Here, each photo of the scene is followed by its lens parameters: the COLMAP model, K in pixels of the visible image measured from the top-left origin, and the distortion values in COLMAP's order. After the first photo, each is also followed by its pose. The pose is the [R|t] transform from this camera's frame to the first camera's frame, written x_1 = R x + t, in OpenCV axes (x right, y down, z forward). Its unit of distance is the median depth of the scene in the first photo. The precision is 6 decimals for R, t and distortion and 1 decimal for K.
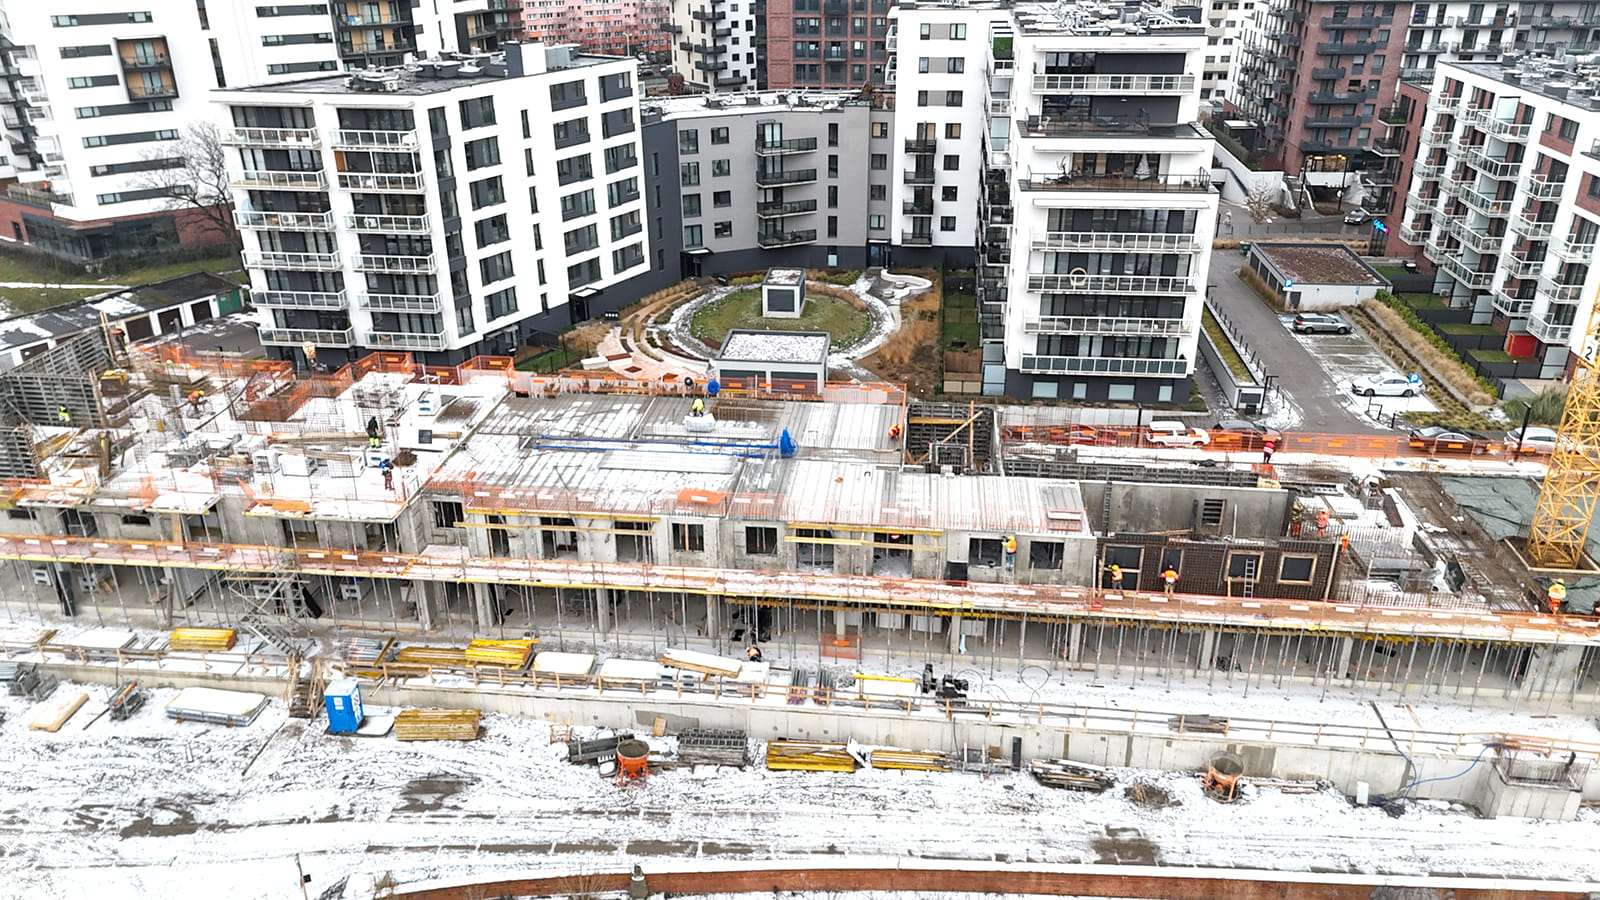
lens RADIAL K [[1177.6, 0, 800.0], [0, 1177.6, 450.0], [0, 0, 1]] dist [0.124451, -0.181222]
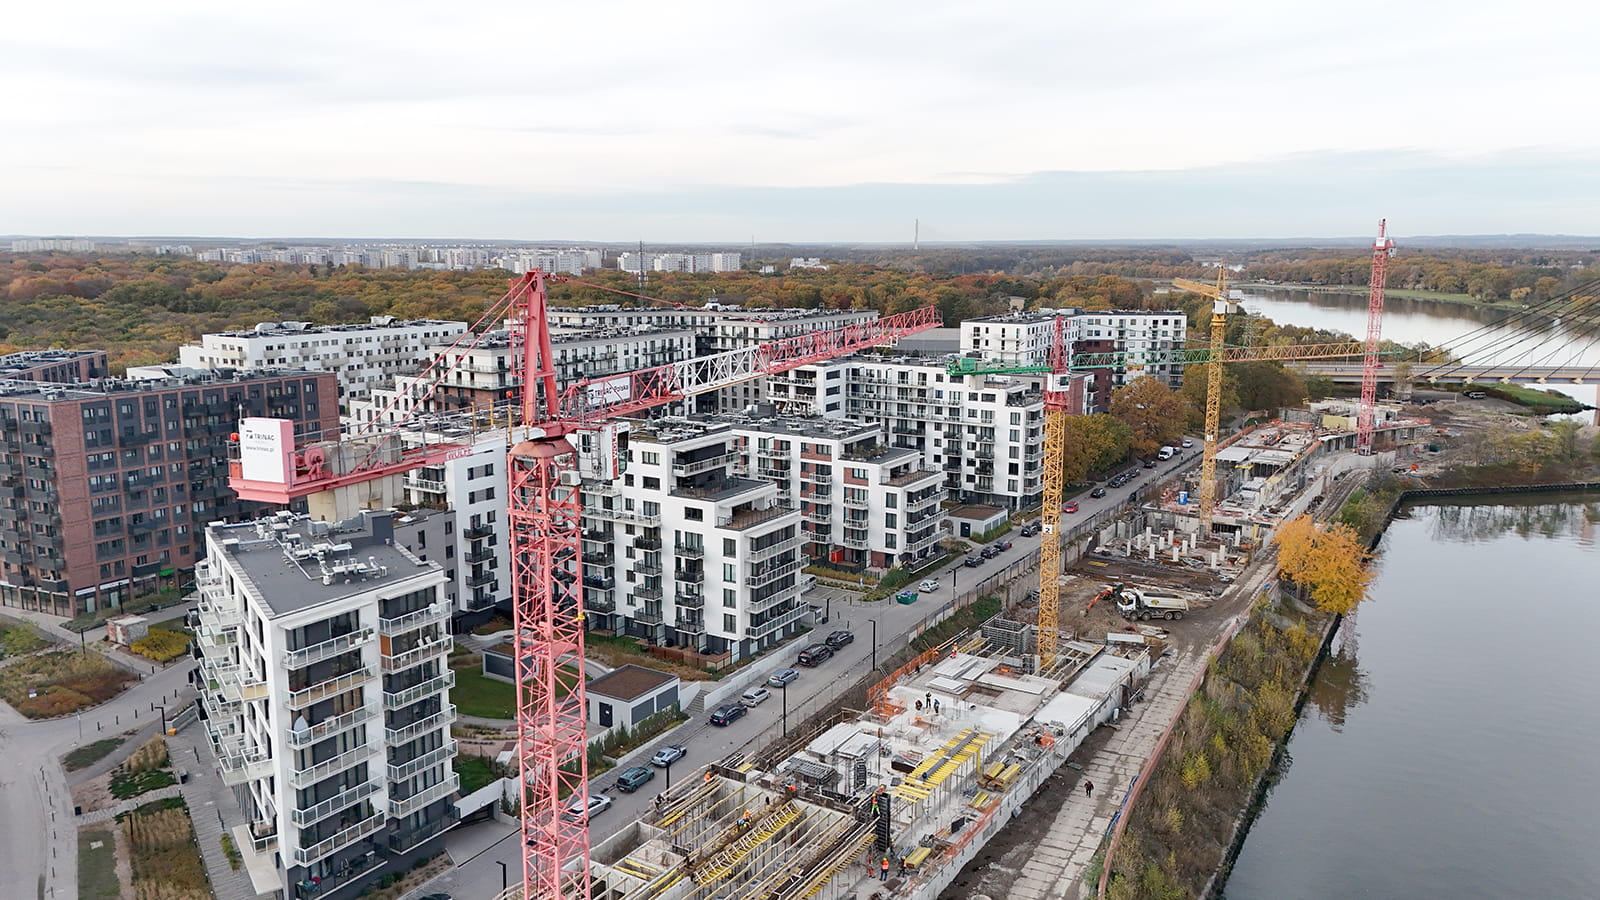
lens RADIAL K [[1177.6, 0, 800.0], [0, 1177.6, 450.0], [0, 0, 1]] dist [0.124451, -0.181222]
pose [[0.414485, -0.149074, 0.897763, -0.936654], [0.368844, 0.929354, -0.015971, -0.203020], [-0.831959, 0.337754, 0.440189, 0.133835]]
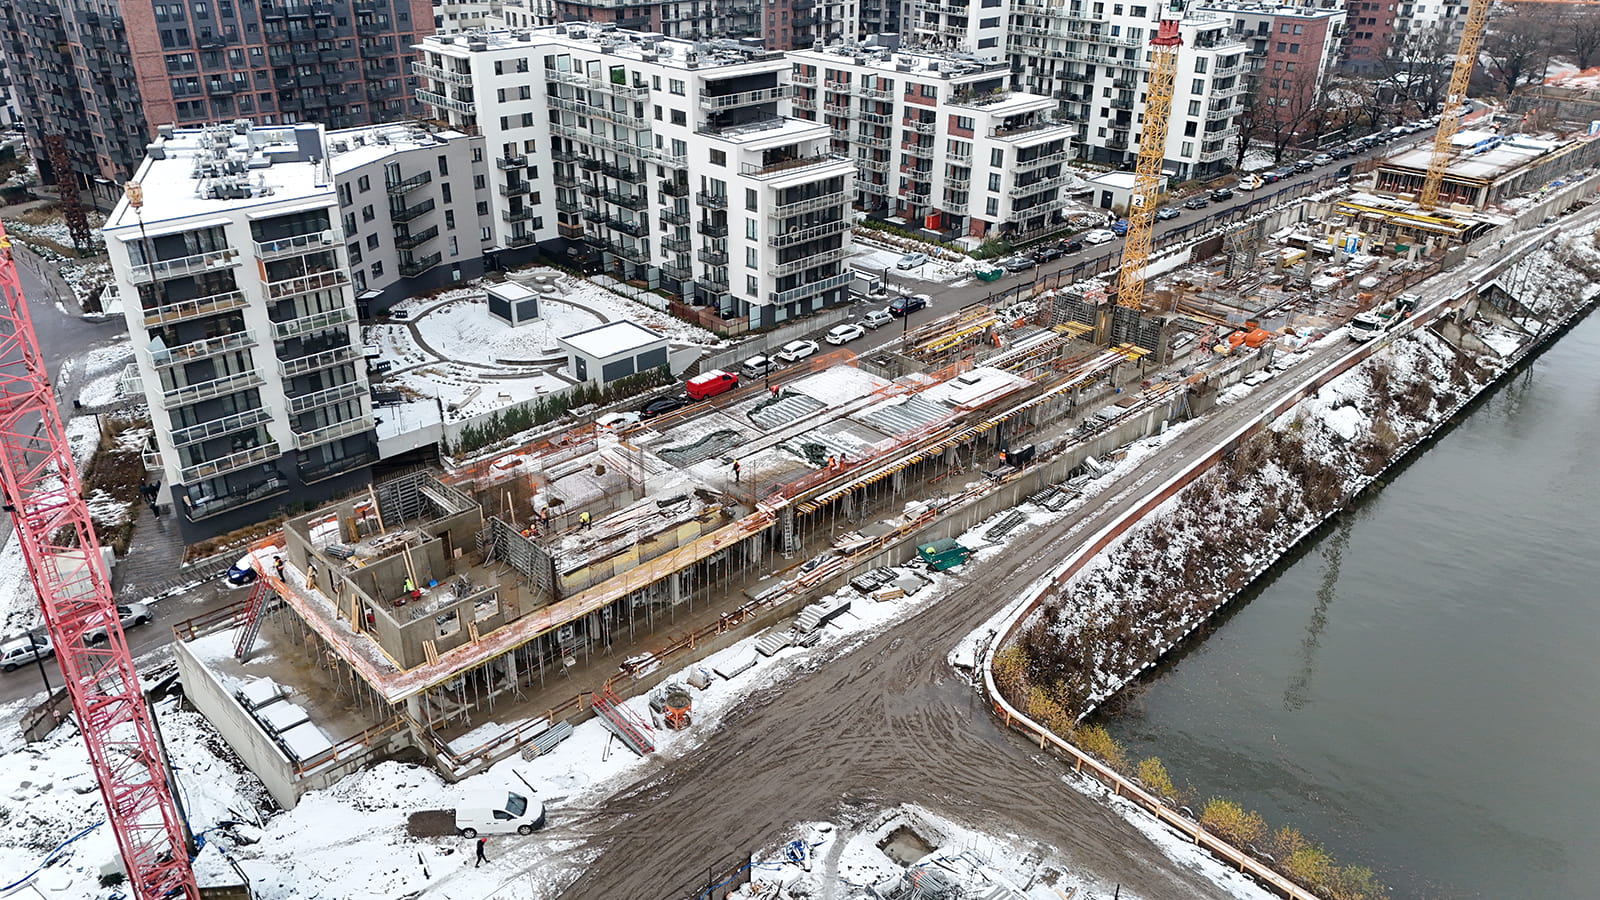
lens RADIAL K [[1177.6, 0, 800.0], [0, 1177.6, 450.0], [0, 0, 1]] dist [0.124451, -0.181222]
pose [[0.623921, -0.334565, 0.706250, -0.688394], [0.308857, 0.935717, 0.170415, -0.110034], [-0.717865, 0.111805, 0.687146, 0.019052]]
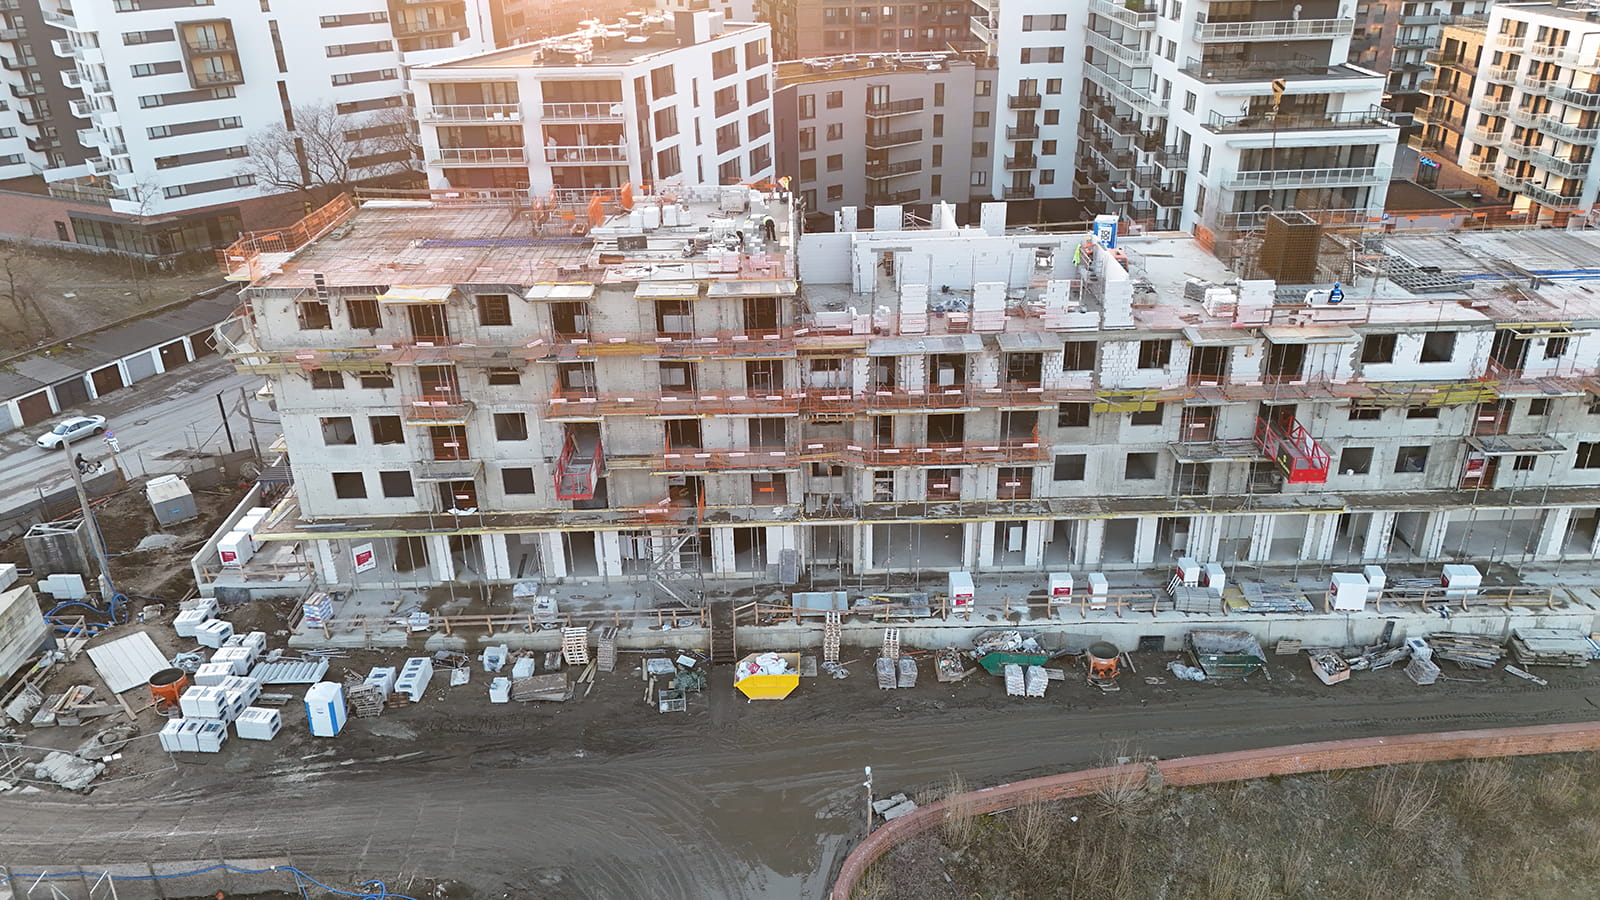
lens RADIAL K [[1177.6, 0, 800.0], [0, 1177.6, 450.0], [0, 0, 1]] dist [0.124451, -0.181222]
pose [[0.991178, -0.069417, 0.112908, -0.244544], [0.067413, 0.997494, 0.021474, 0.011353], [-0.114116, -0.013673, 0.993373, -0.013976]]
